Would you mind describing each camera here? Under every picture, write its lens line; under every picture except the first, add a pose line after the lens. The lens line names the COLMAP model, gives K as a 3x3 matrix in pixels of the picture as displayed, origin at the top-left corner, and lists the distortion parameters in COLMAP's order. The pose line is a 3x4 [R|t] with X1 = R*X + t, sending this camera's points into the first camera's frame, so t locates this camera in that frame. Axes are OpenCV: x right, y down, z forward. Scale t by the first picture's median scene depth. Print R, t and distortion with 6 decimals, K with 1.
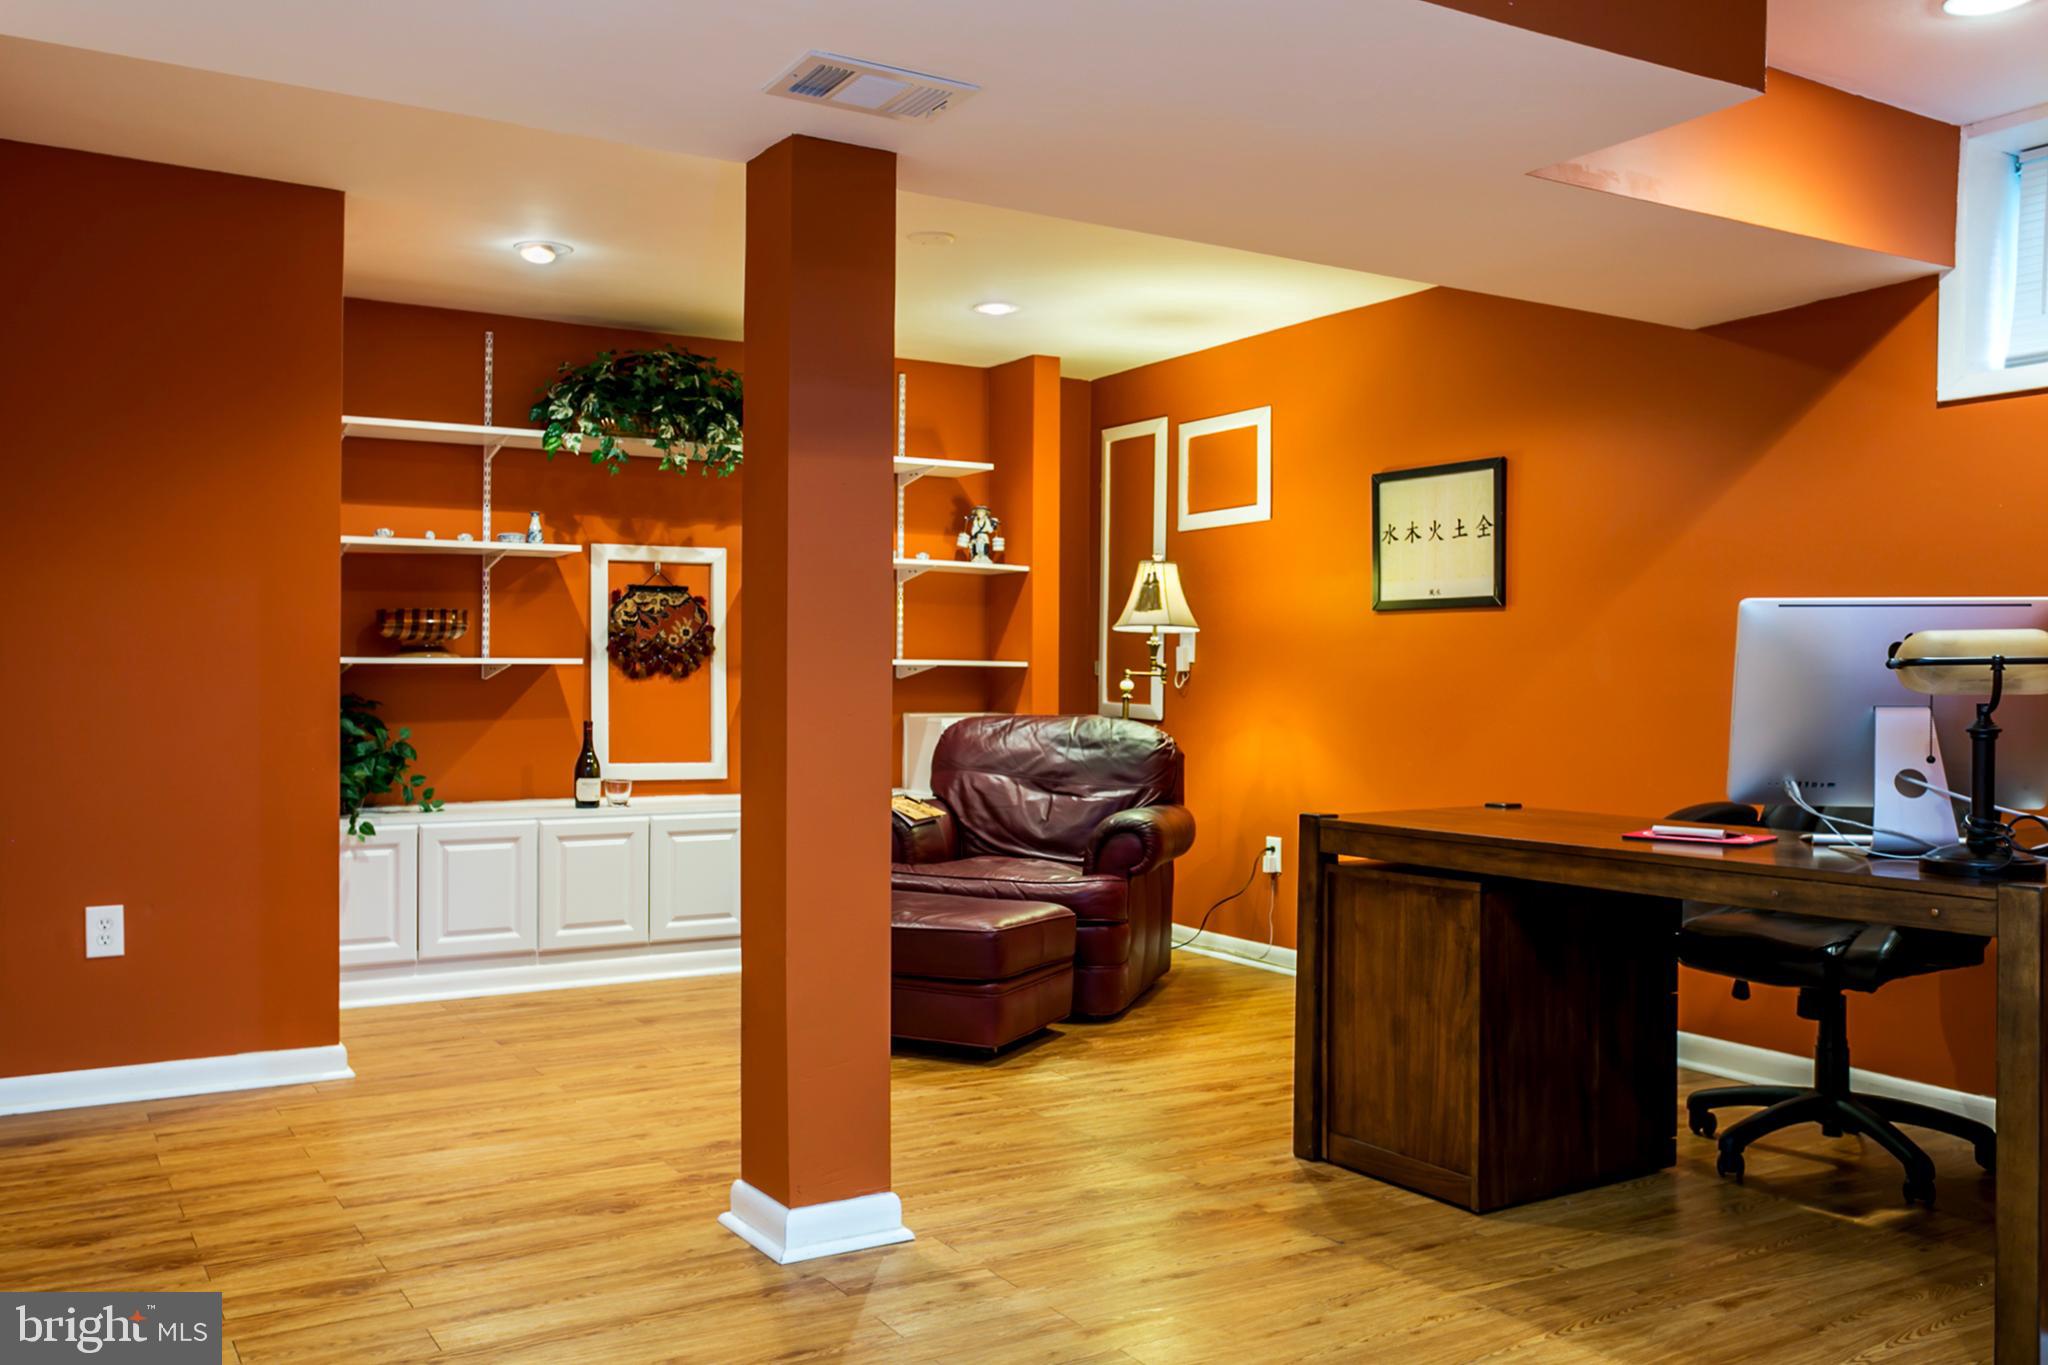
lens RADIAL K [[1714.5, 0, 1024.0], [0, 1714.5, 682.5], [0, 0, 1]] dist [0.068341, 0.001118]
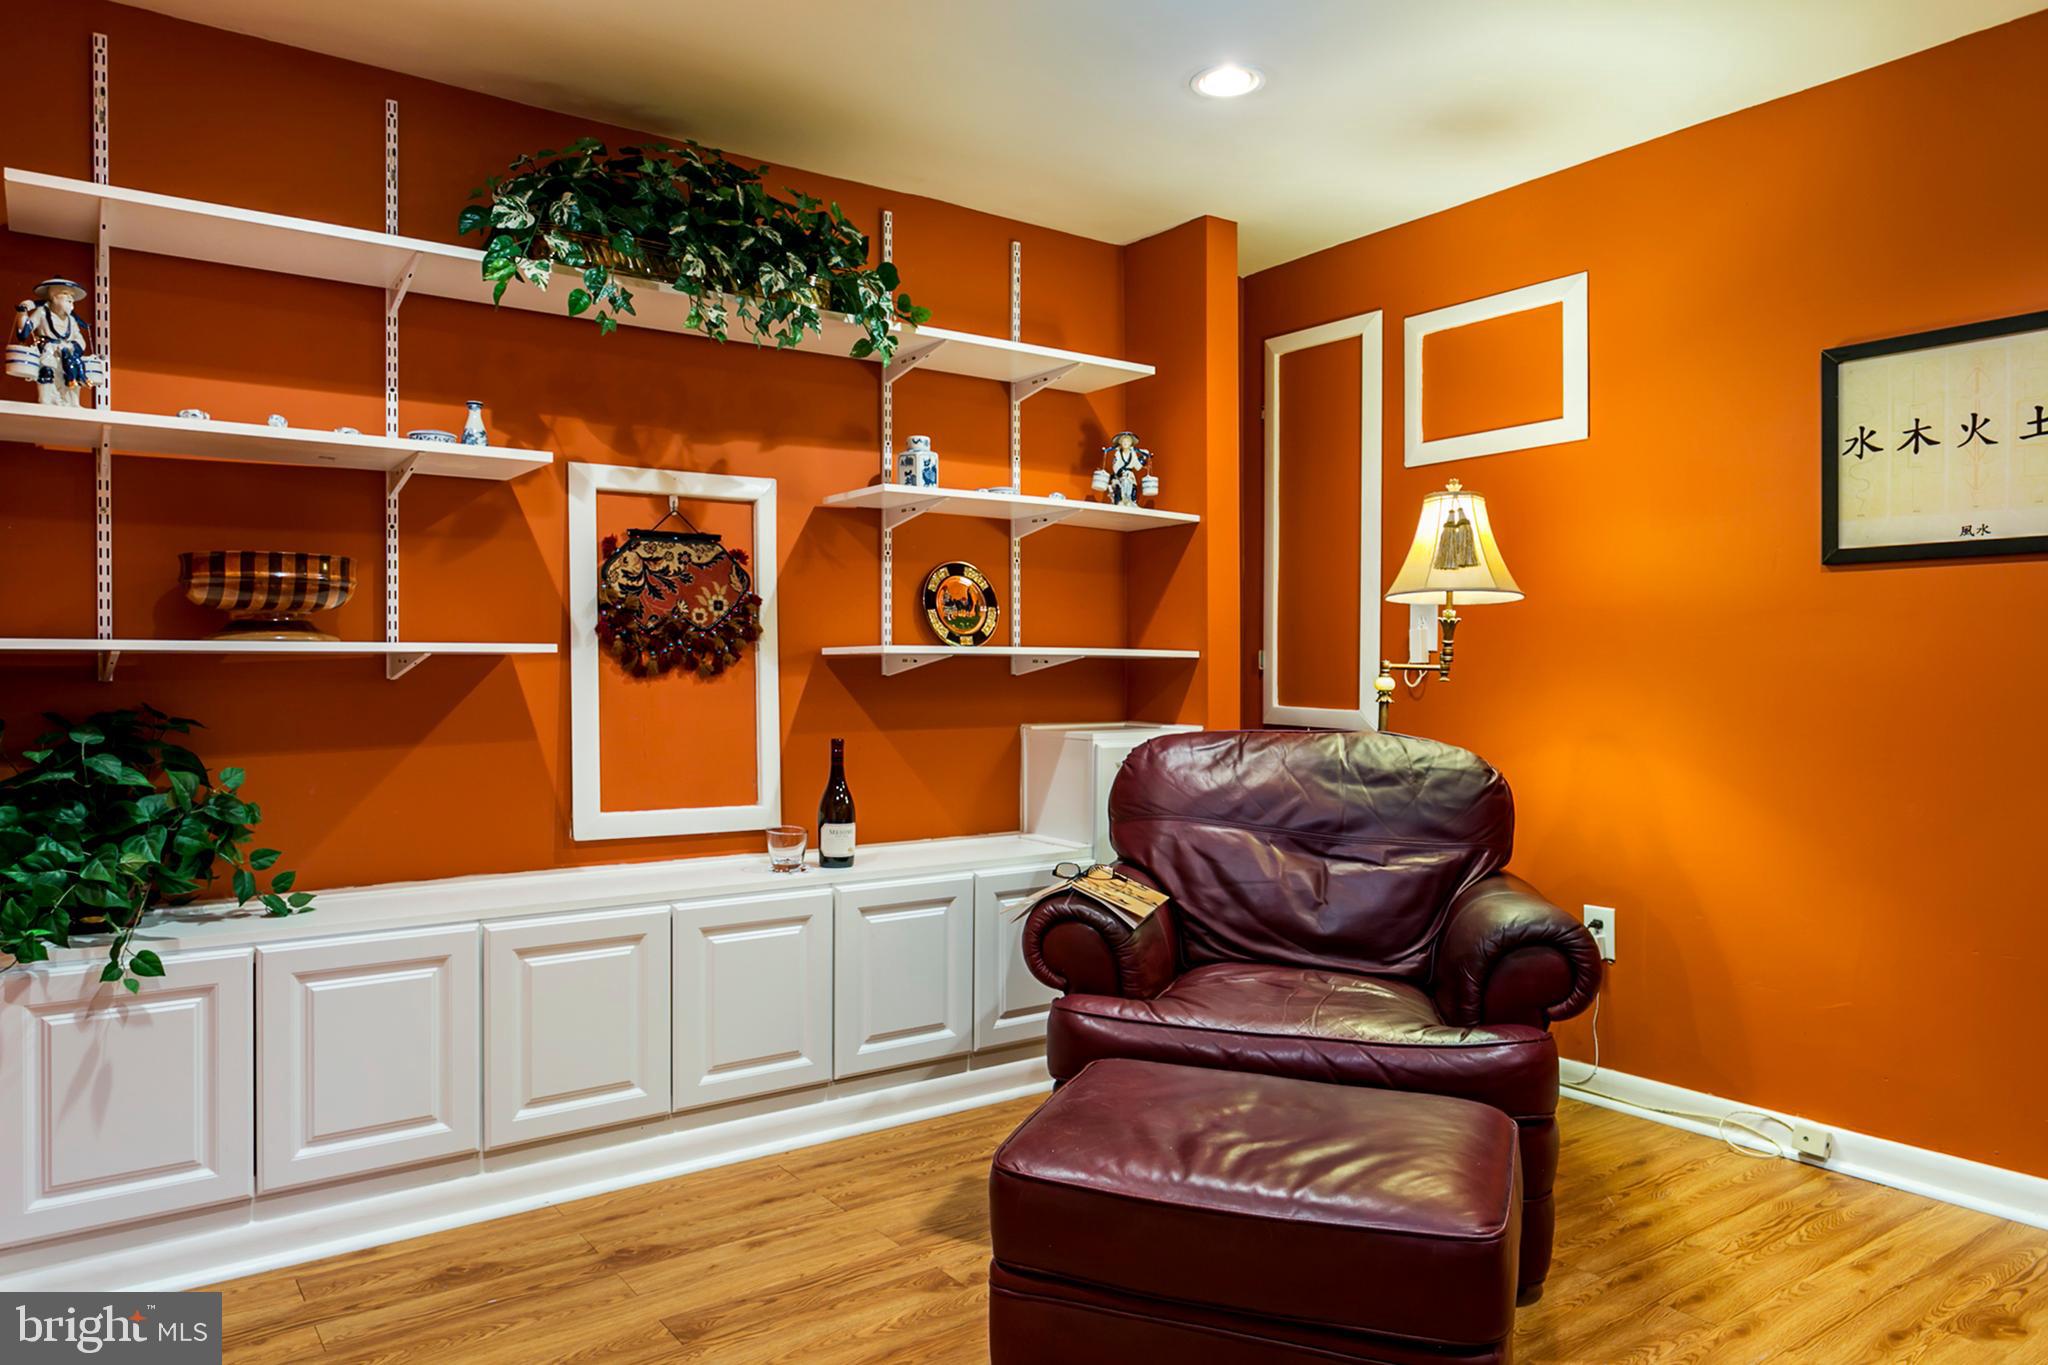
lens RADIAL K [[1368.7, 0, 1019.8], [0, 1368.7, 707.0], [0, 0, 1]] dist [0.002370, 0.000059]
pose [[0.997341, -0.005918, 0.072635, -0.125620], [0.004412, 0.999772, 0.020869, -0.001161], [-0.072742, -0.020493, 0.997140, 0.494987]]
